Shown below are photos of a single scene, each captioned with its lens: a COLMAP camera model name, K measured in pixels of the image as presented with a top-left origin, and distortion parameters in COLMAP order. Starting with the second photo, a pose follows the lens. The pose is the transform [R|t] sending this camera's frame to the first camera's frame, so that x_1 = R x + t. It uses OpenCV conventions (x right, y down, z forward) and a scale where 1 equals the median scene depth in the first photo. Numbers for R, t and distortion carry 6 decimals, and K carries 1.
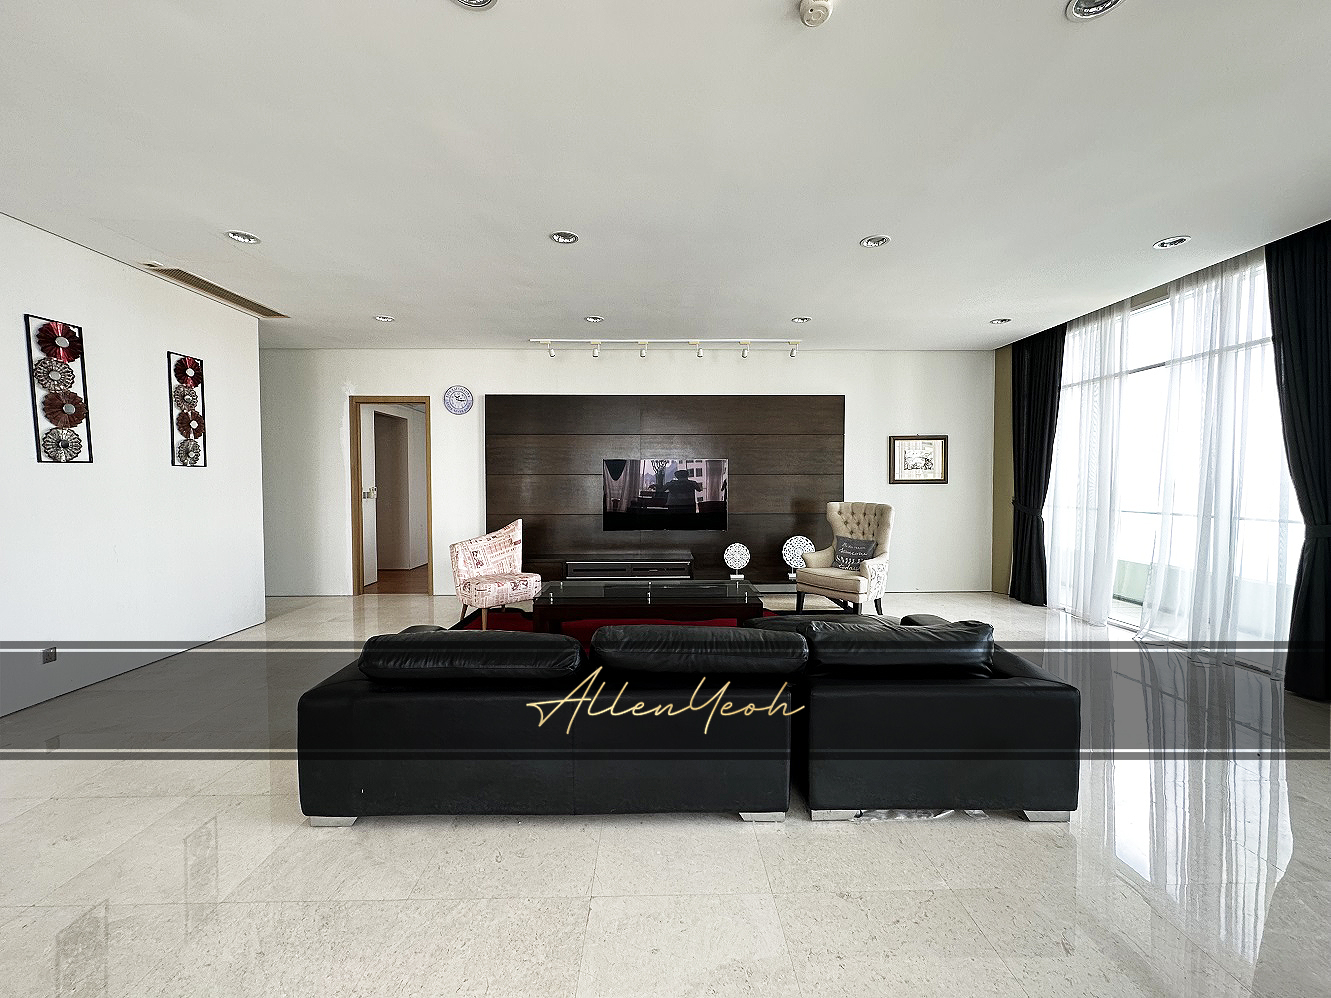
lens RADIAL K [[533.6, 0, 664.4], [0, 533.6, 496.0], [0, 0, 1]] dist [0.001863, 0.000093]
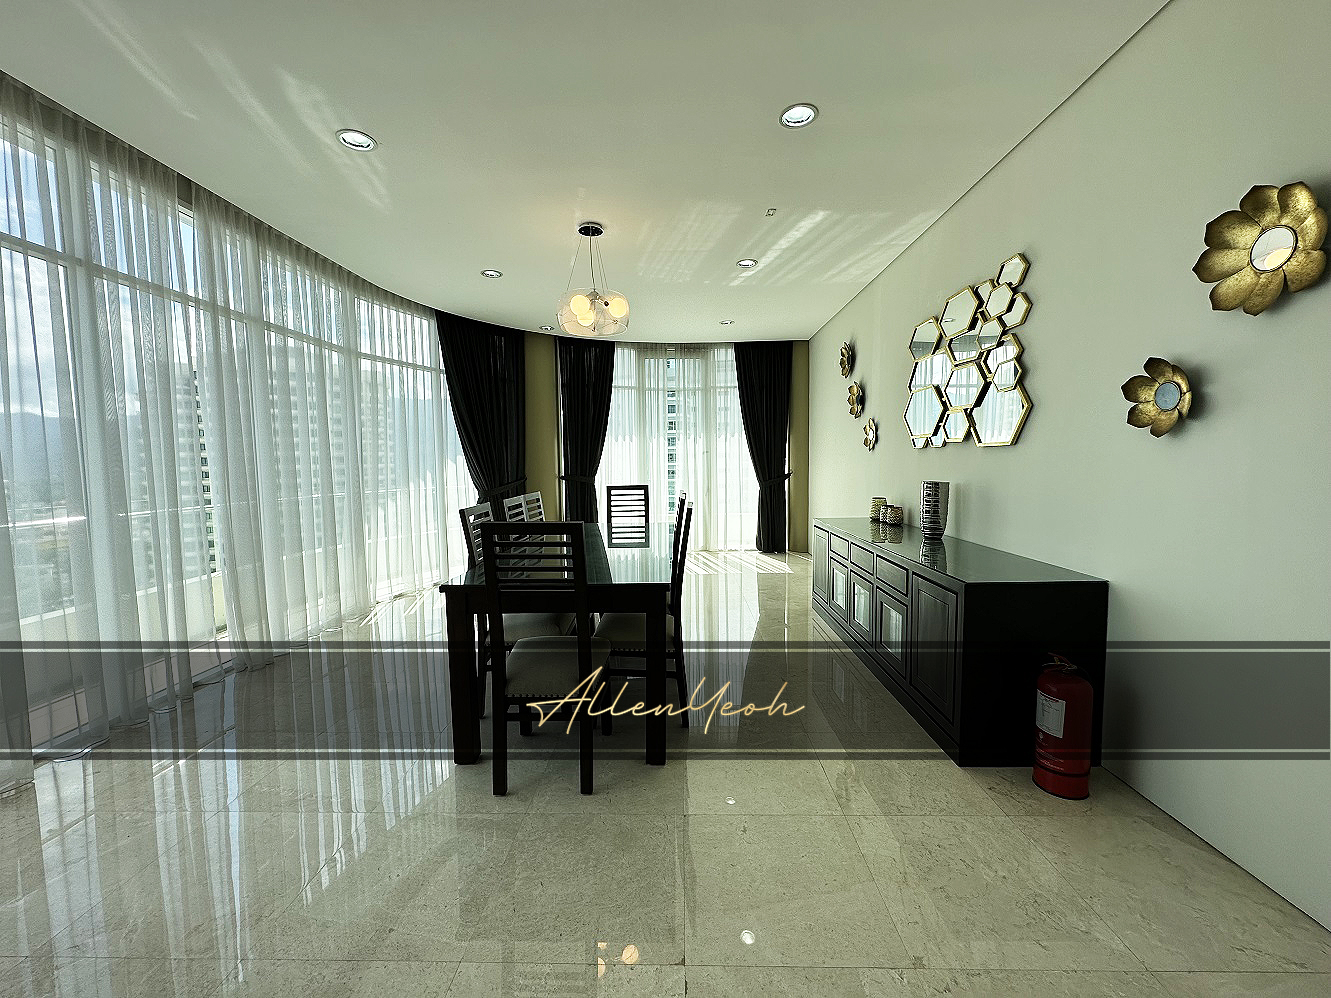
lens RADIAL K [[533.6, 0, 667.6], [0, 533.6, 500.6], [0, 0, 1]] dist [0.001863, 0.000093]
pose [[0.999868, -0.003808, -0.015783, 1.523300], [0.003929, 0.999963, 0.007593, 0.004952], [0.015754, -0.007654, 0.999847, 0.017581]]
